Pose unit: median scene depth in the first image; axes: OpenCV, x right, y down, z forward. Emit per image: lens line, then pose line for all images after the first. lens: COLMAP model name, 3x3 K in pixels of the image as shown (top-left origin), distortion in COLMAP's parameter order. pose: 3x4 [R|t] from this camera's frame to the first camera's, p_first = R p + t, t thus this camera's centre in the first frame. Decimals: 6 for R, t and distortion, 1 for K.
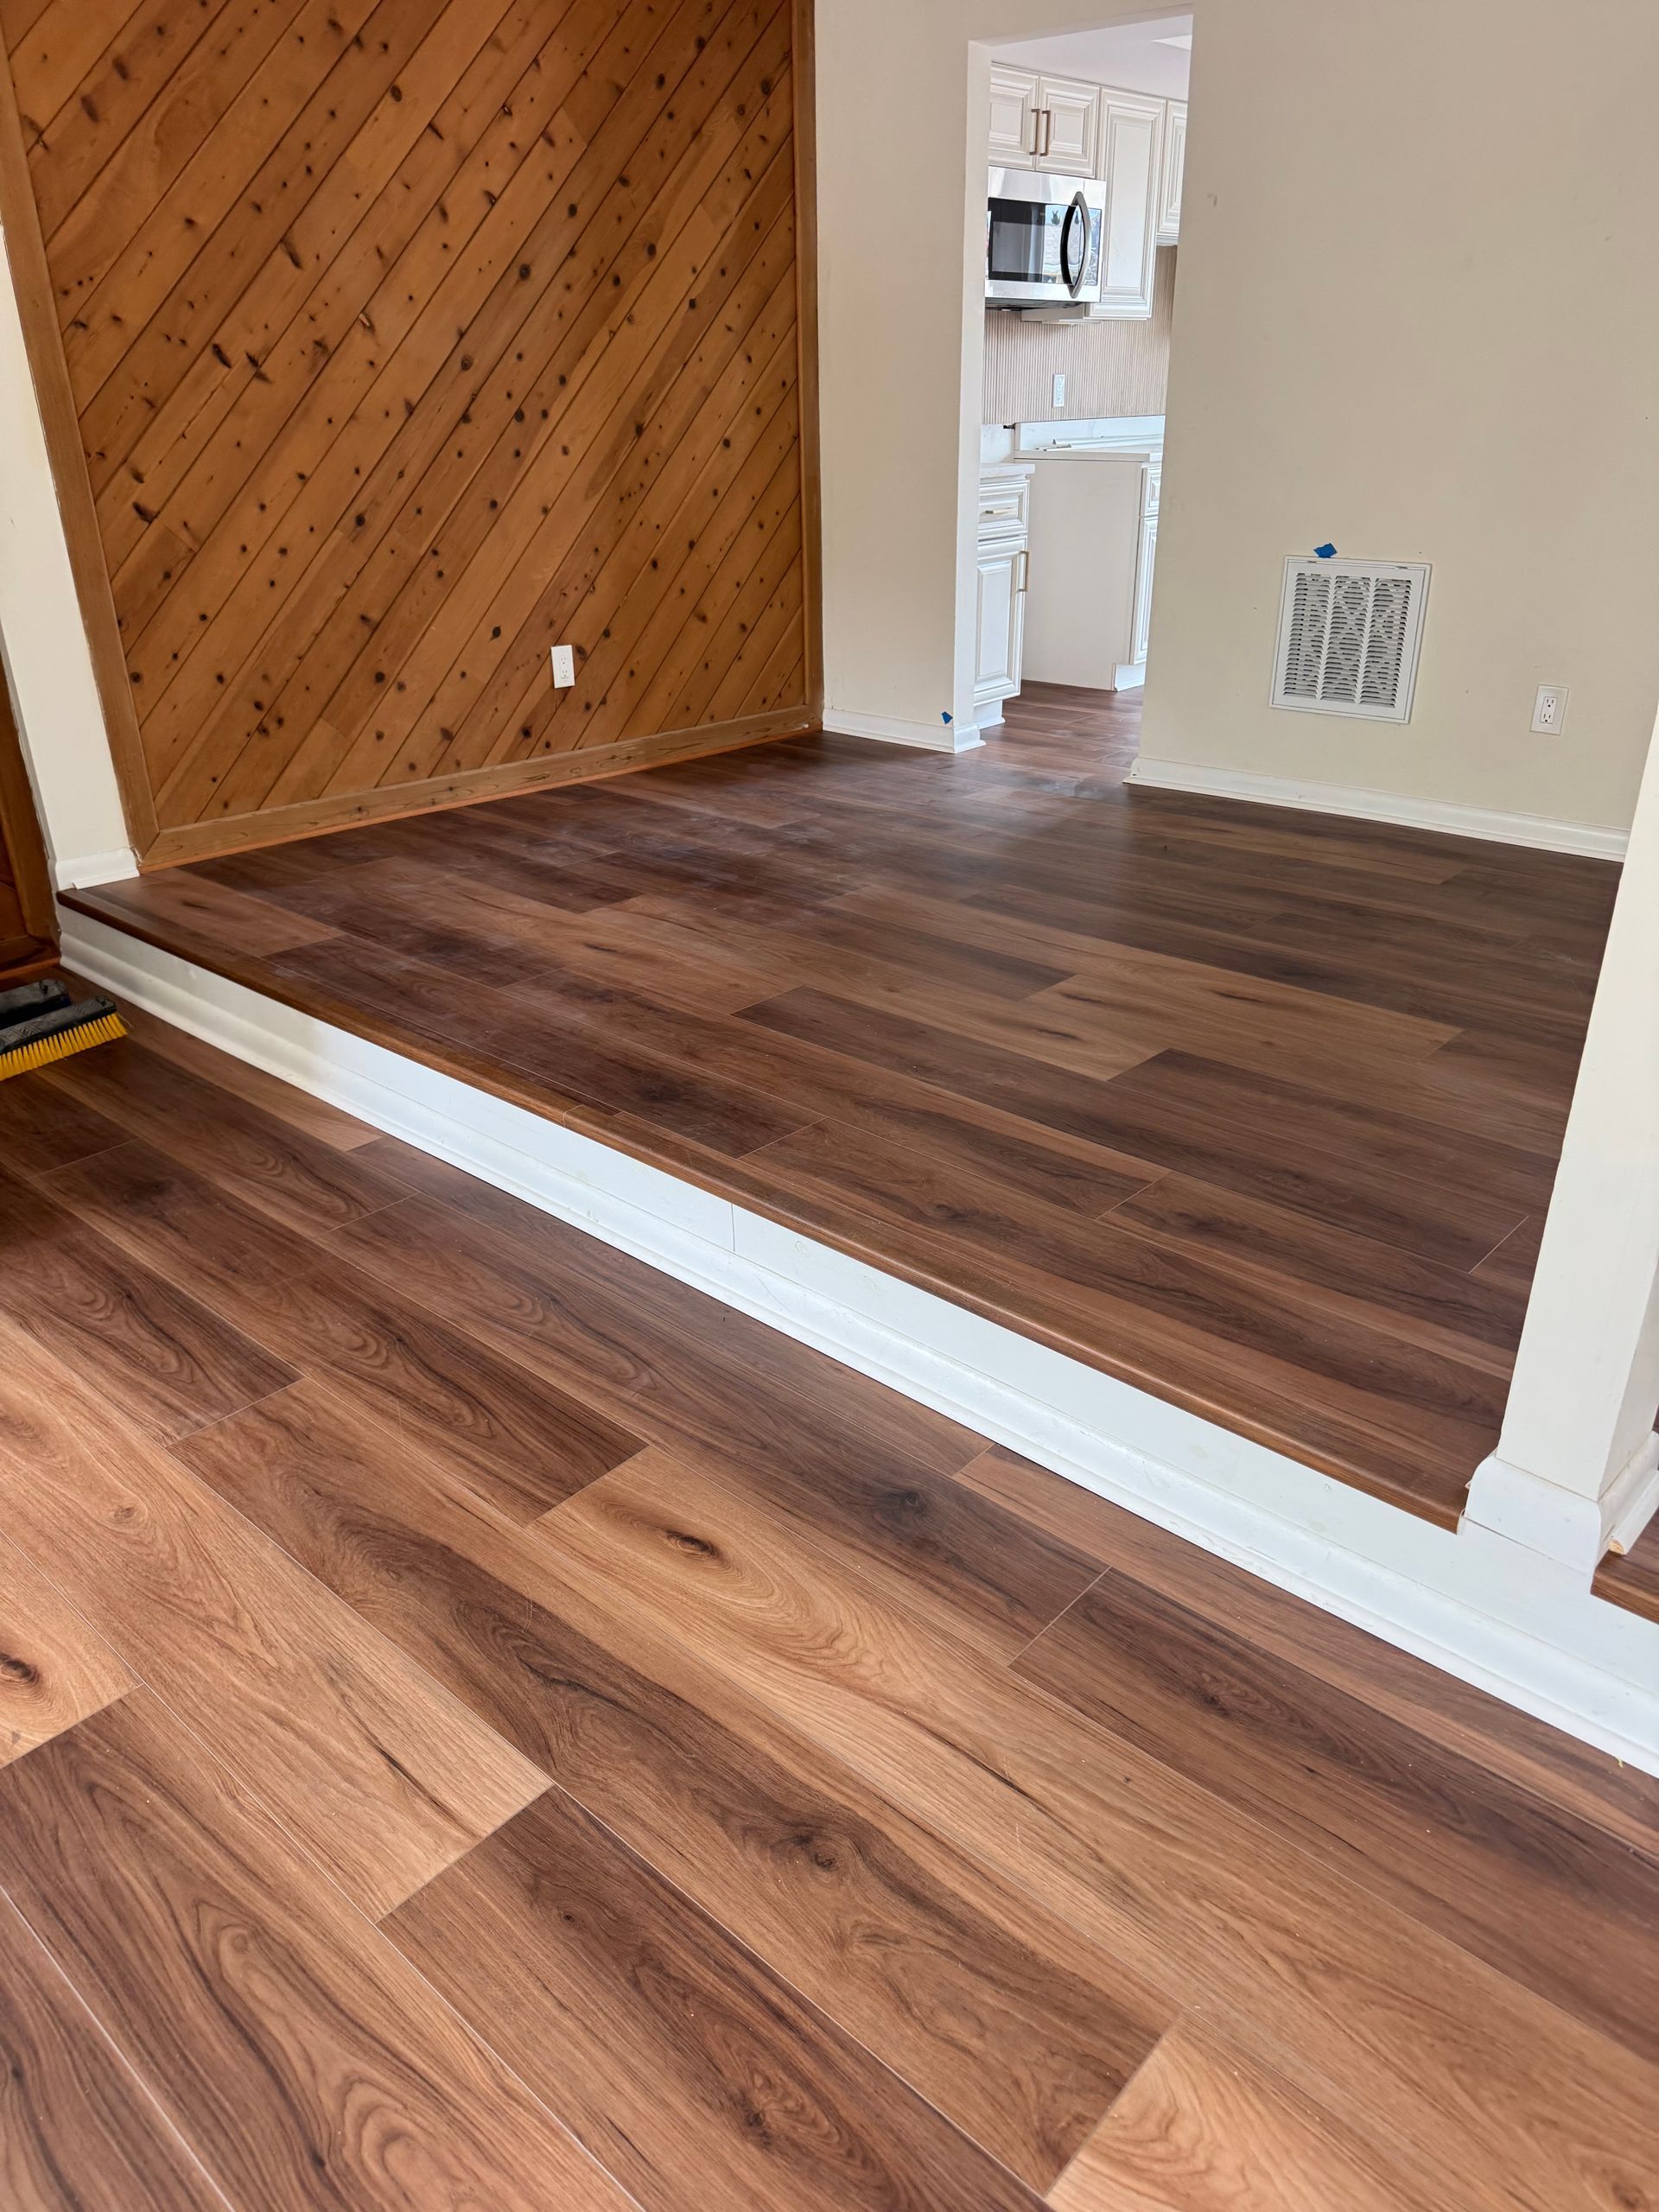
lens RADIAL K [[1581.0, 0, 840.0], [0, 1581.0, 1112.5], [0, 0, 1]] dist [0.007535, -0.002489]
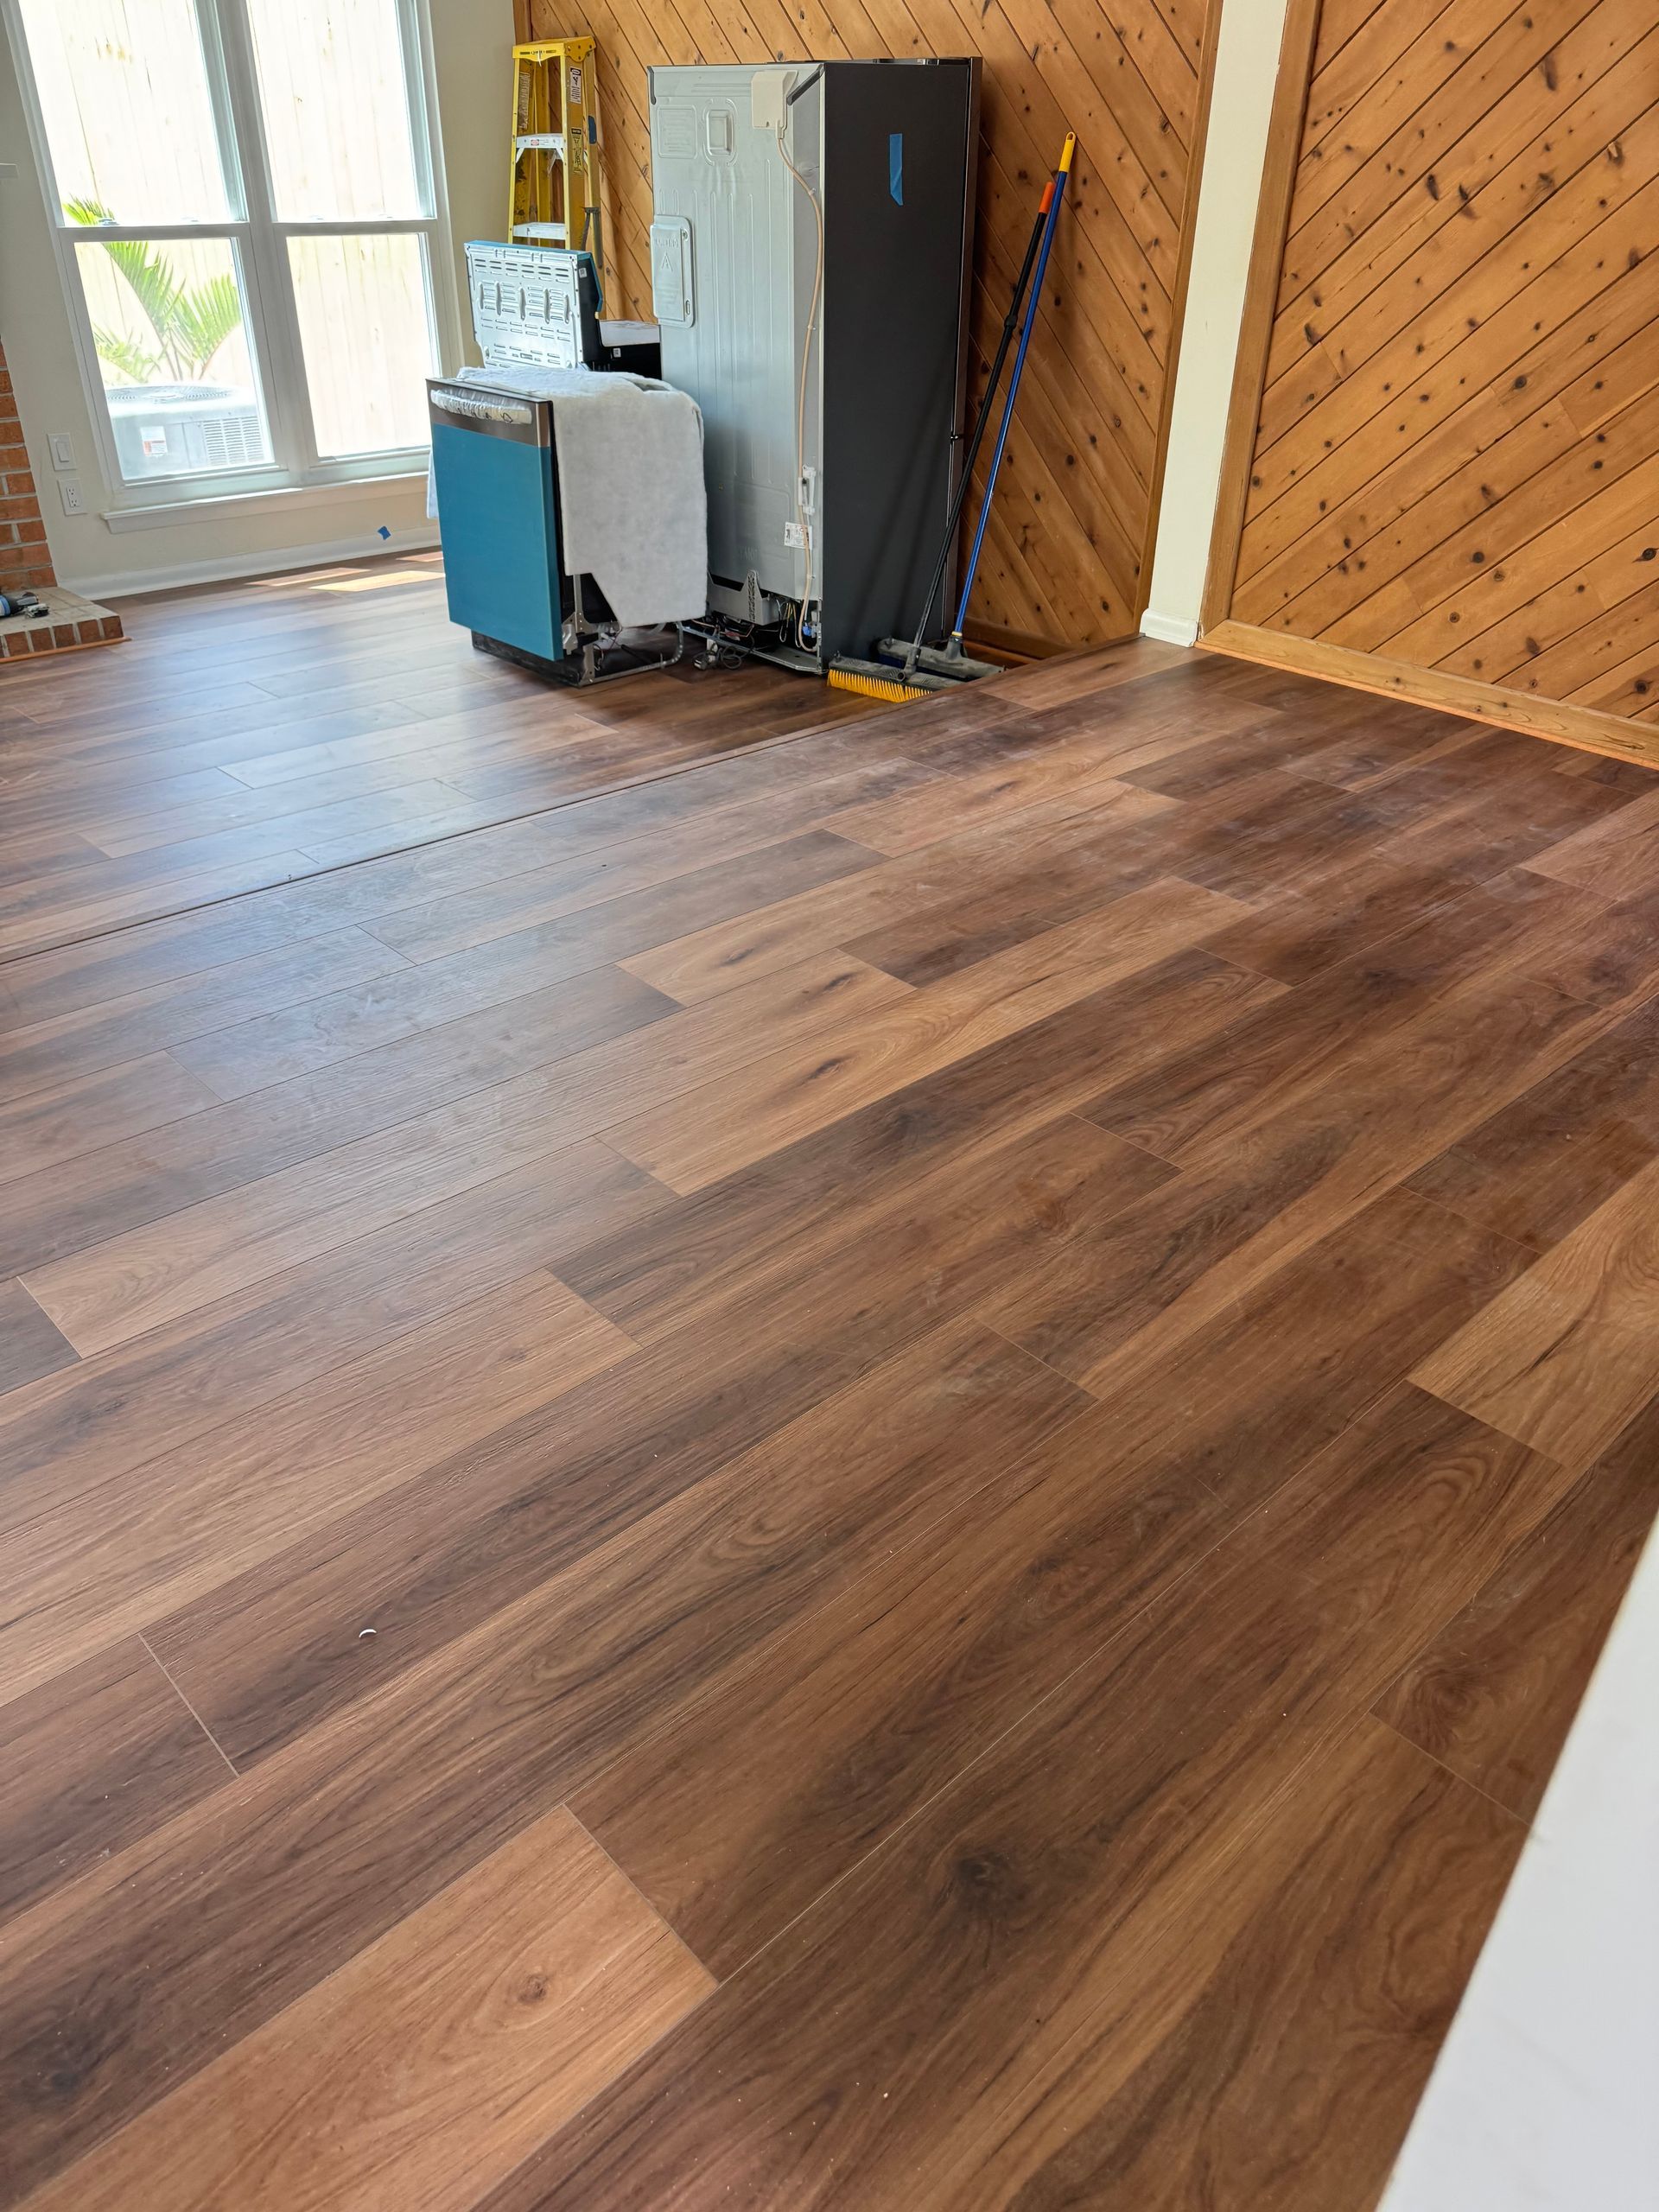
lens RADIAL K [[1581.0, 0, 837.7], [0, 1581.0, 1103.5], [0, 0, 1]] dist [0.007535, -0.002489]
pose [[-0.042238, 0.530009, -0.846940, 0.732394], [-0.441035, 0.750744, 0.491805, -0.354992], [0.896495, 0.394303, 0.202043, 0.662441]]
